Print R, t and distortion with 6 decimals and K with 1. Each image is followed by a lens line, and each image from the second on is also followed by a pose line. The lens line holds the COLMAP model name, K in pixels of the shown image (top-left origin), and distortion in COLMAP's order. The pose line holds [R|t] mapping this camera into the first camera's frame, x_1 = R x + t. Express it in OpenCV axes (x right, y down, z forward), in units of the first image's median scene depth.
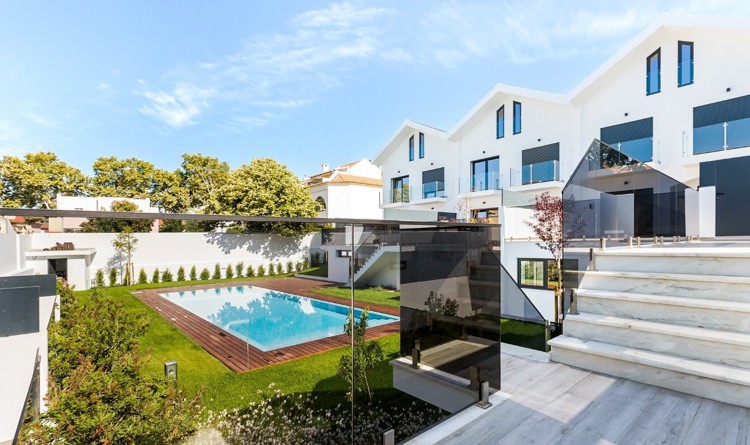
lens RADIAL K [[357.2, 0, 394.0], [0, 357.2, 234.9], [0, 0, 1]] dist [0.003173, 0.000866]
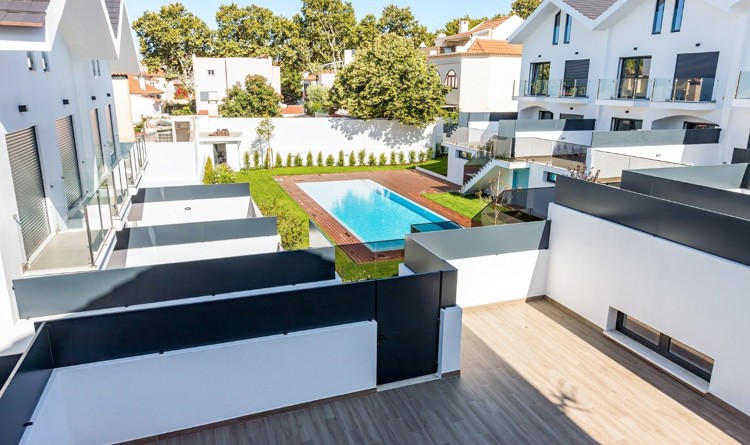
lens RADIAL K [[518.3, 0, 375.0], [0, 518.3, 222.5], [0, 0, 1]] dist [-0.001586, 0.002144]
pose [[0.925125, 0.121844, -0.359581, 0.131217], [-0.018522, 0.960461, 0.277797, -0.125799], [0.379211, -0.250336, 0.890803, -0.288566]]
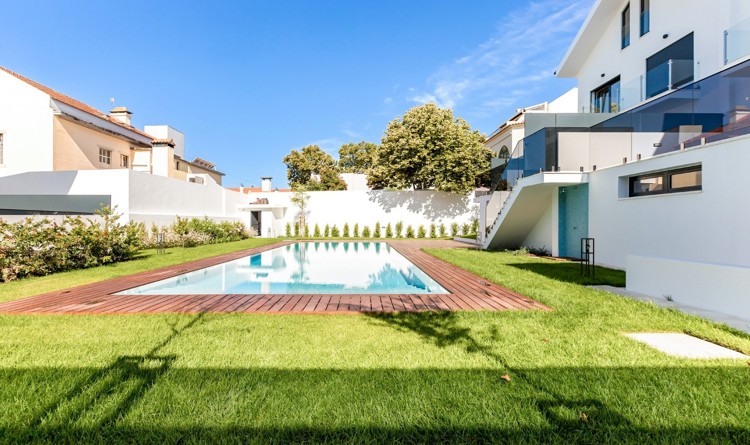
lens RADIAL K [[349.6, 0, 364.3], [0, 349.6, 222.9], [0, 0, 1]] dist [-0.000805, -0.000103]
pose [[0.746932, 0.018160, -0.664653, 0.104544], [-0.003765, 0.999726, 0.023083, 0.060309], [0.664890, -0.014740, 0.746796, 0.265460]]
